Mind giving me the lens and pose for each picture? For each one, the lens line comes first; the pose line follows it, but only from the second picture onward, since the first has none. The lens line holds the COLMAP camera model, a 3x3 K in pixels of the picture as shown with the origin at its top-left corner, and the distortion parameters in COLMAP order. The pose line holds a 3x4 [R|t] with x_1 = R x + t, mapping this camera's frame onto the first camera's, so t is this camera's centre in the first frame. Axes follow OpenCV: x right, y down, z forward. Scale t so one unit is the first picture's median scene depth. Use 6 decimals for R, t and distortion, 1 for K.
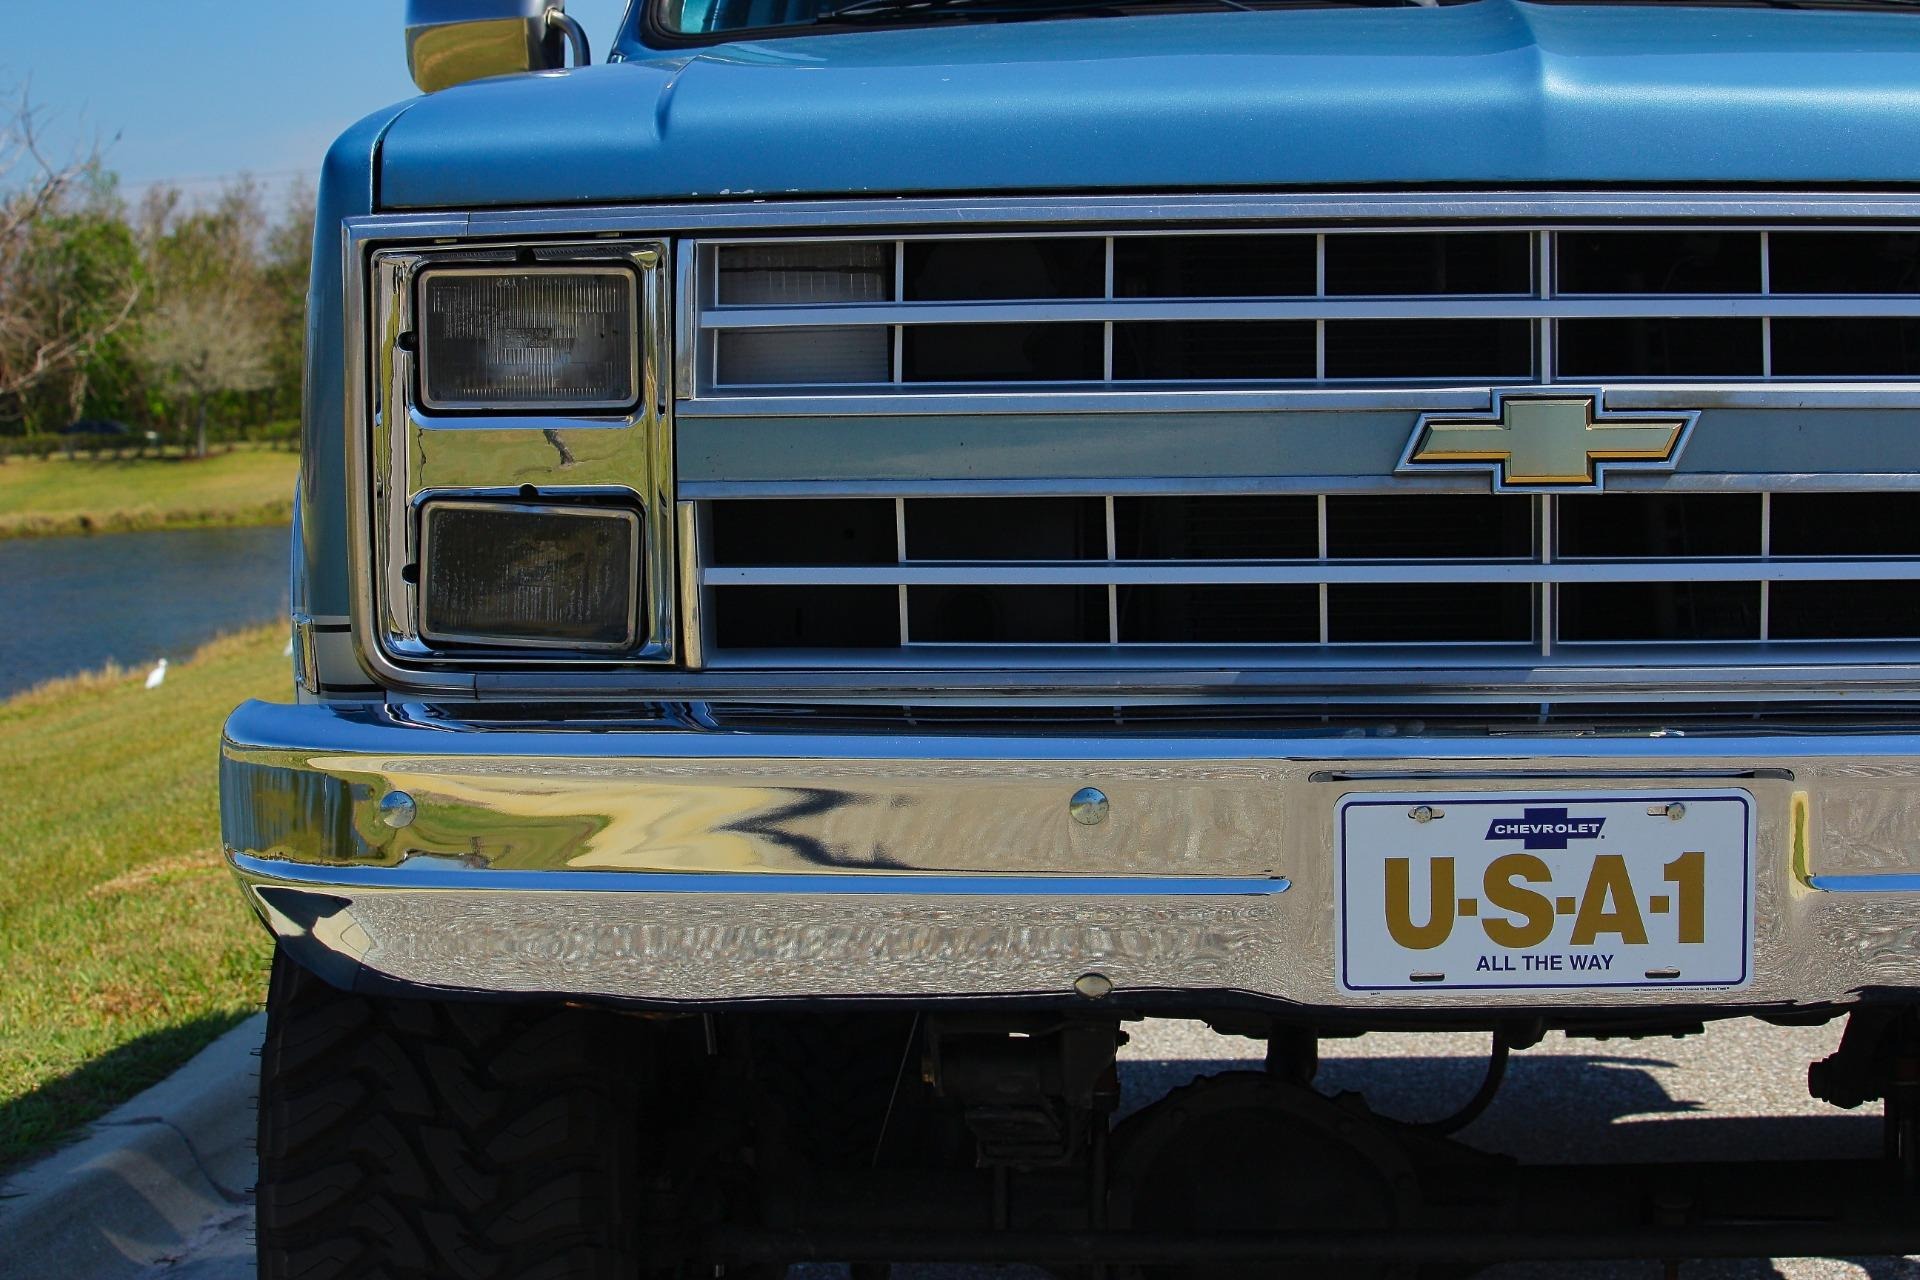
lens RADIAL K [[4935.7, 0, 1026.3], [0, 4935.7, 558.7], [0, 0, 1]] dist [-0.401823, -0.533069]
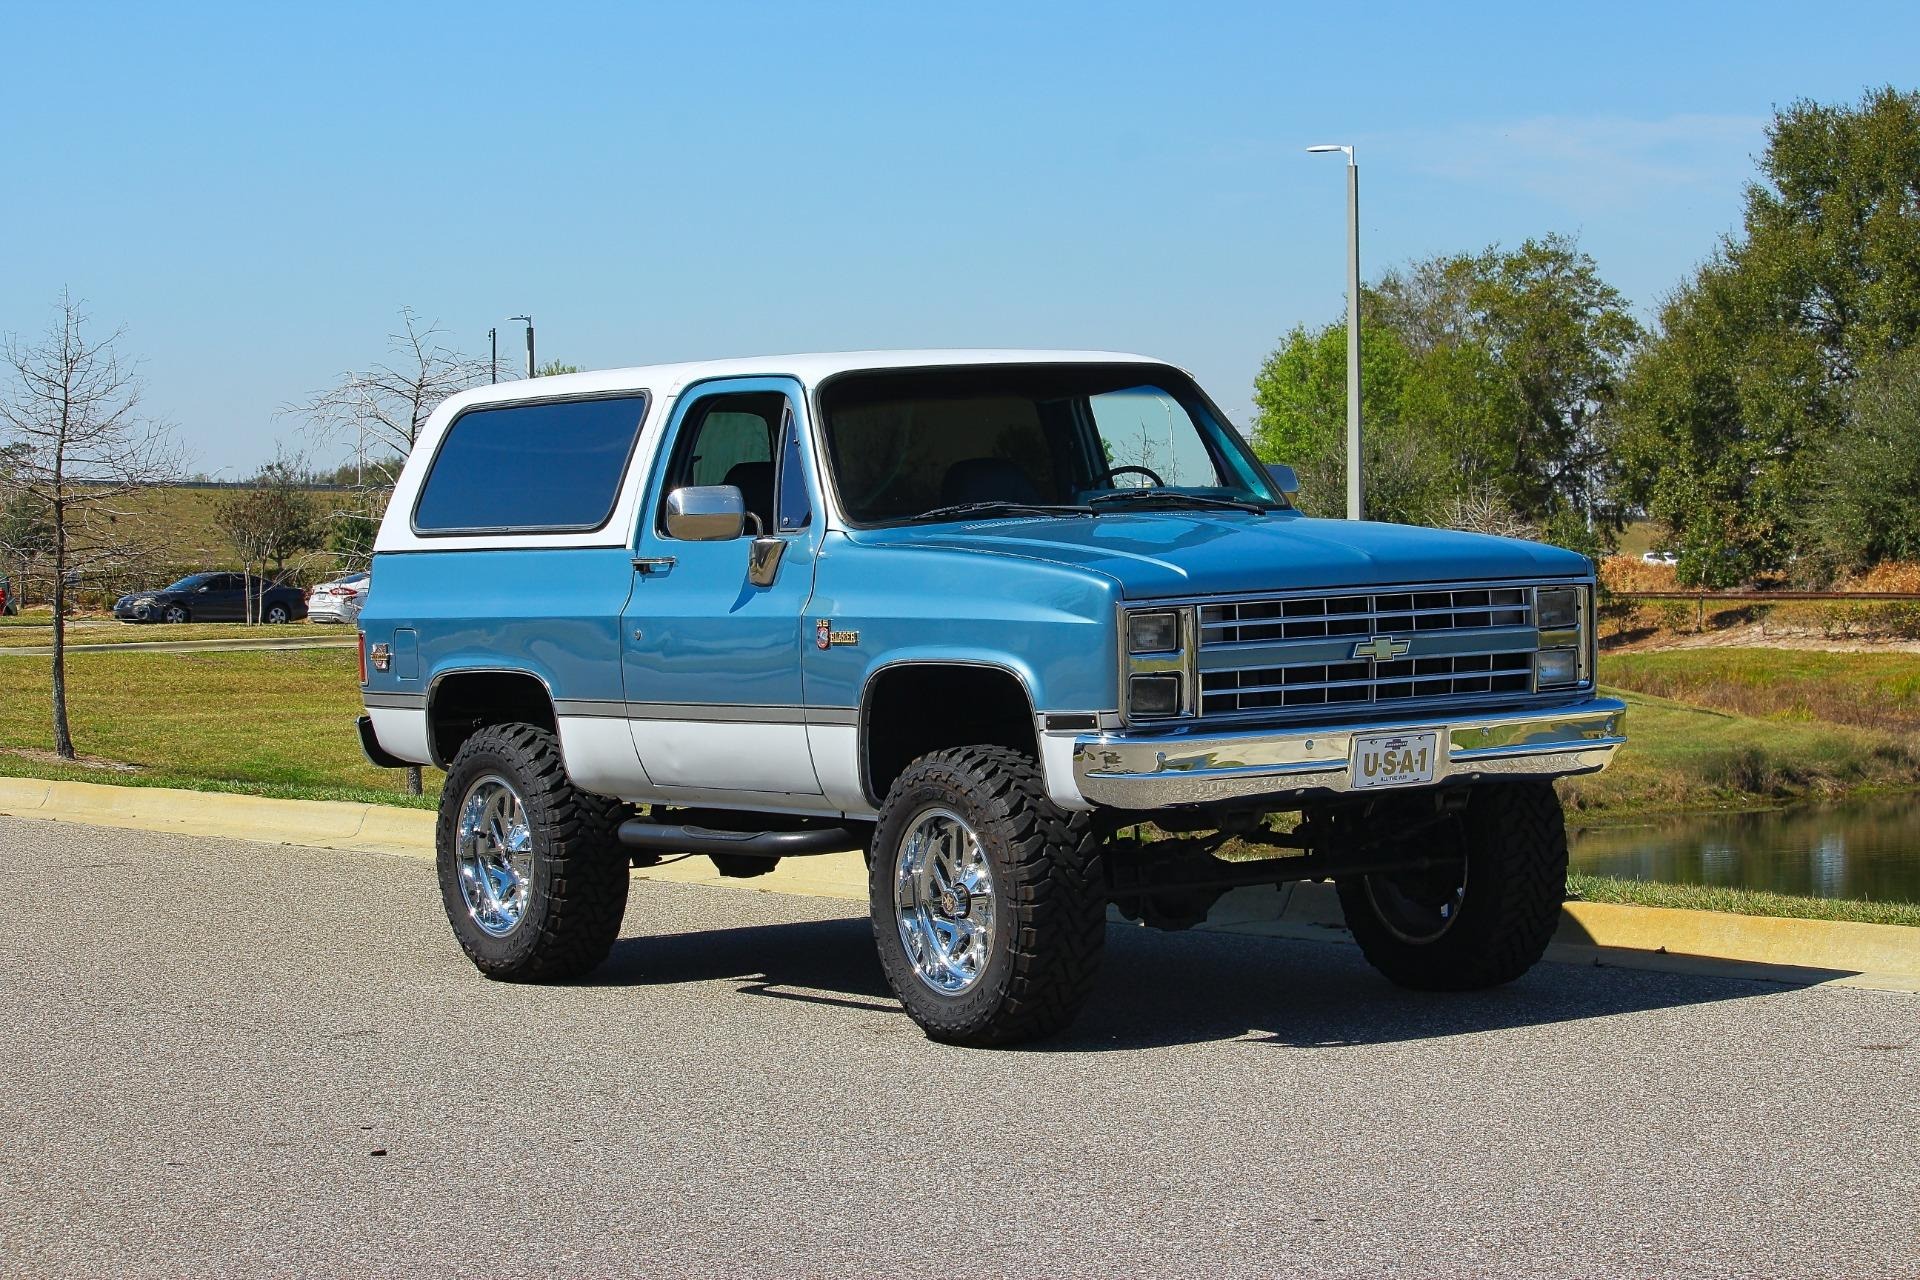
lens RADIAL K [[4935.7, 0, 1026.3], [0, 4935.7, 558.7], [0, 0, 1]] dist [-0.401823, -0.533069]
pose [[0.780129, -0.028761, 0.624957, -2.602493], [0.054086, 0.998303, -0.021572, -0.026153], [-0.623276, 0.050631, 0.780361, -1.939575]]
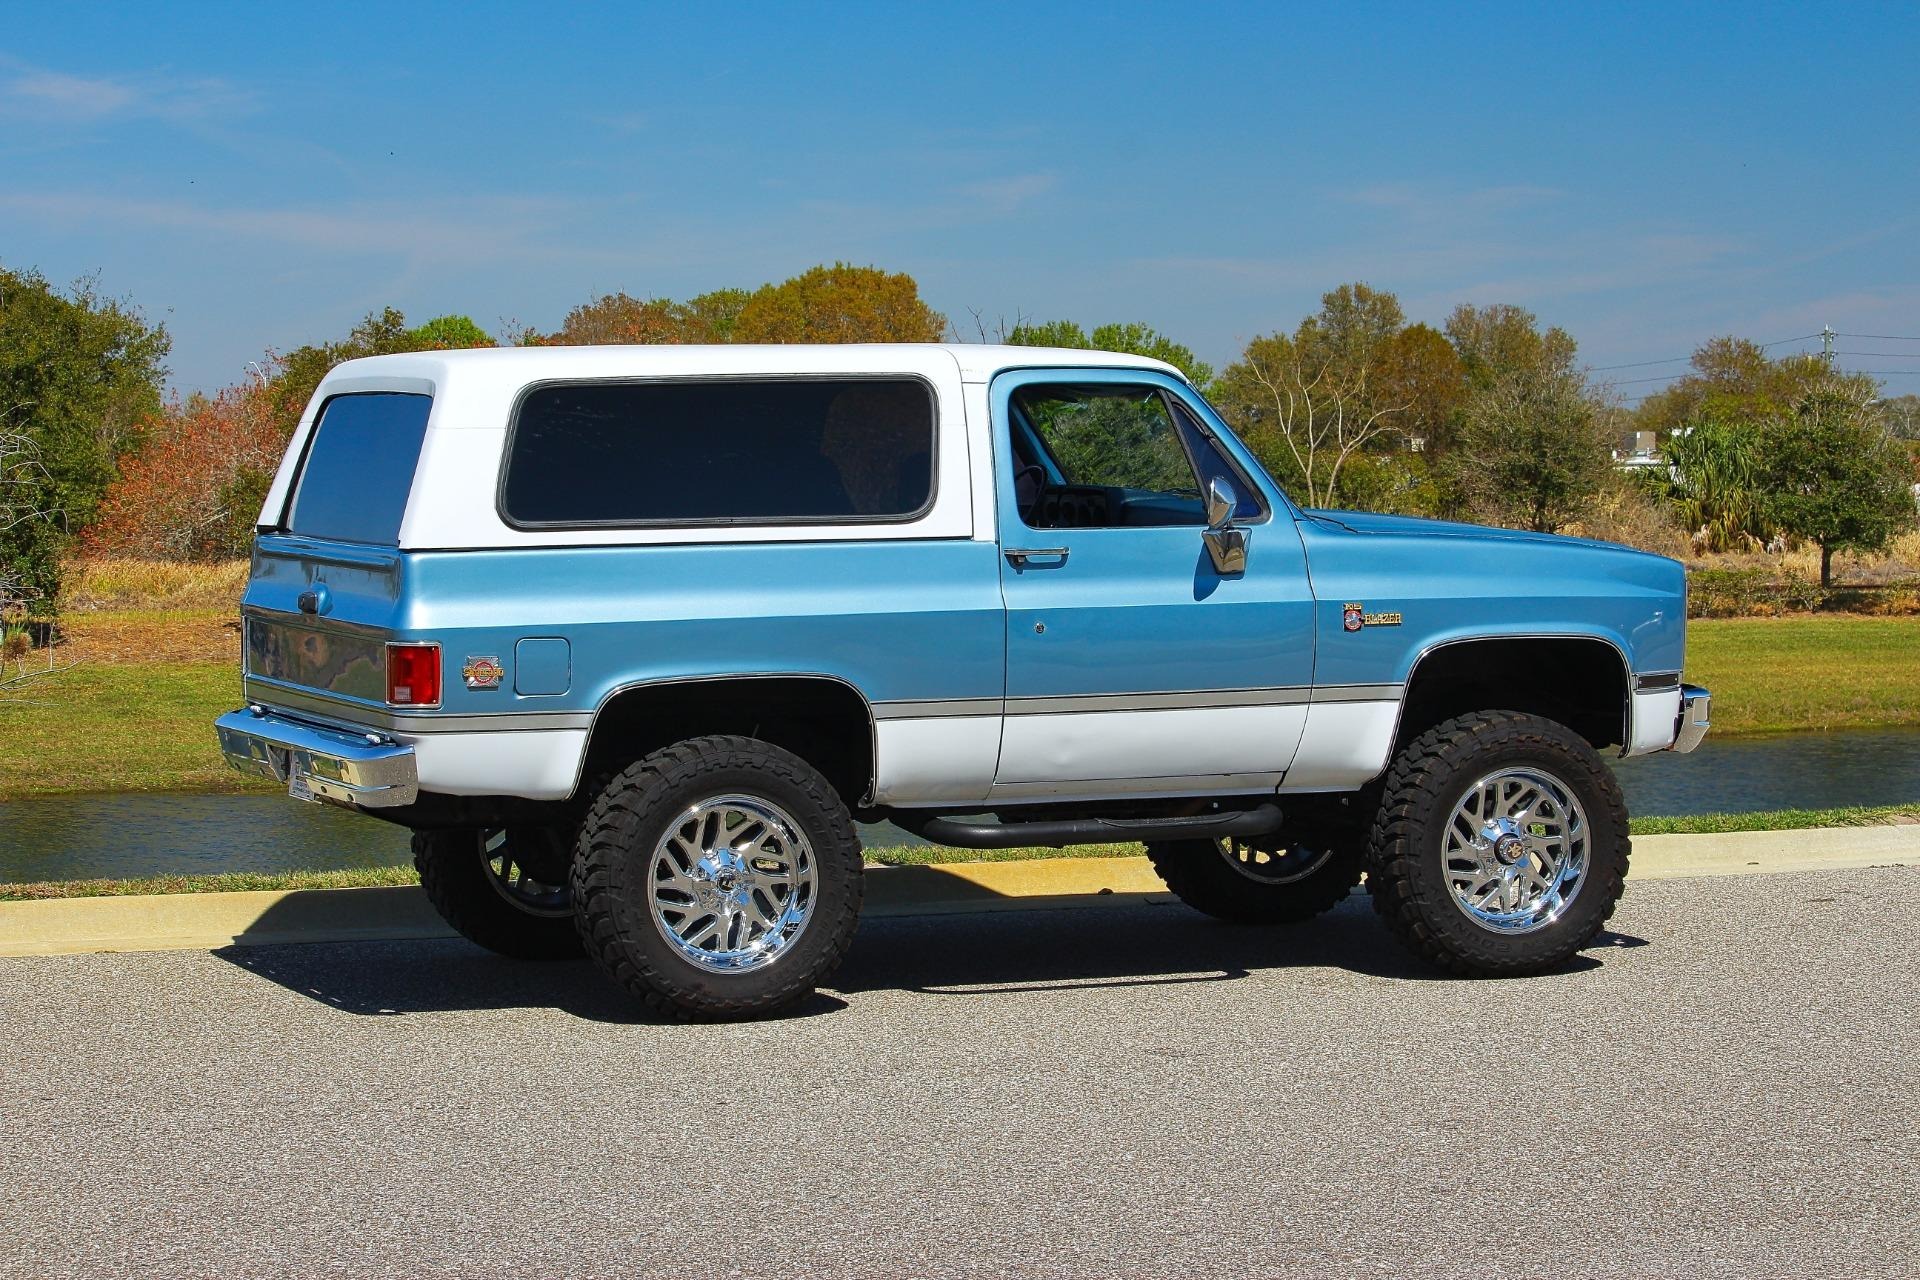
lens RADIAL K [[4935.7, 0, 1026.3], [0, 4935.7, 558.7], [0, 0, 1]] dist [-0.401823, -0.533069]
pose [[-0.457788, -0.026031, 0.888680, -3.918243], [0.043143, 0.997743, 0.051450, -0.351294], [-0.888014, 0.061893, -0.455632, 3.646736]]
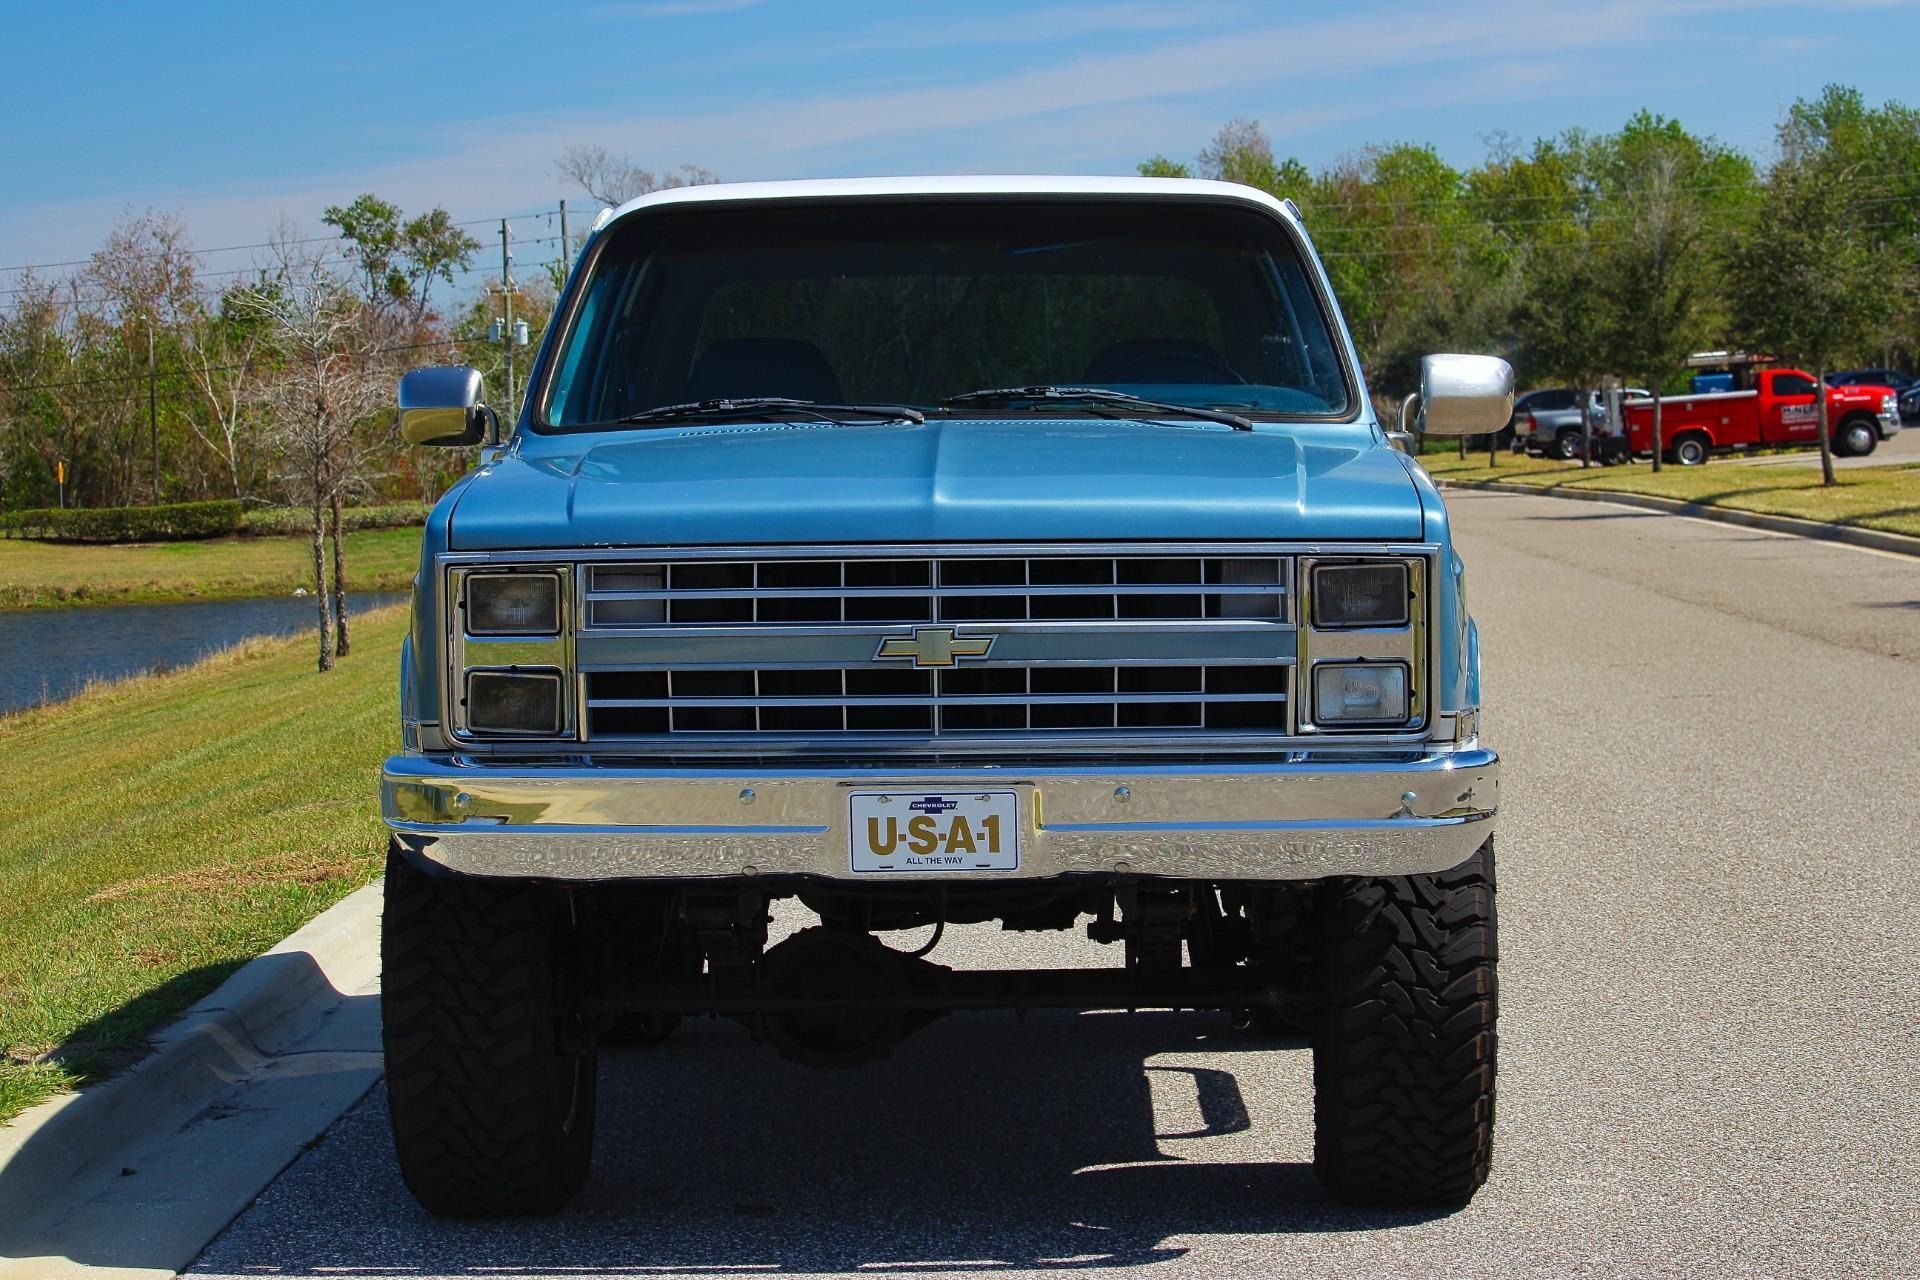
lens RADIAL K [[4935.7, 0, 1026.3], [0, 4935.7, 558.7], [0, 0, 1]] dist [-0.401823, -0.533069]
pose [[0.998282, -0.003592, 0.058485, 0.008146], [0.004531, 0.999863, -0.015931, -0.028312], [-0.058420, 0.016169, 0.998161, -1.433694]]
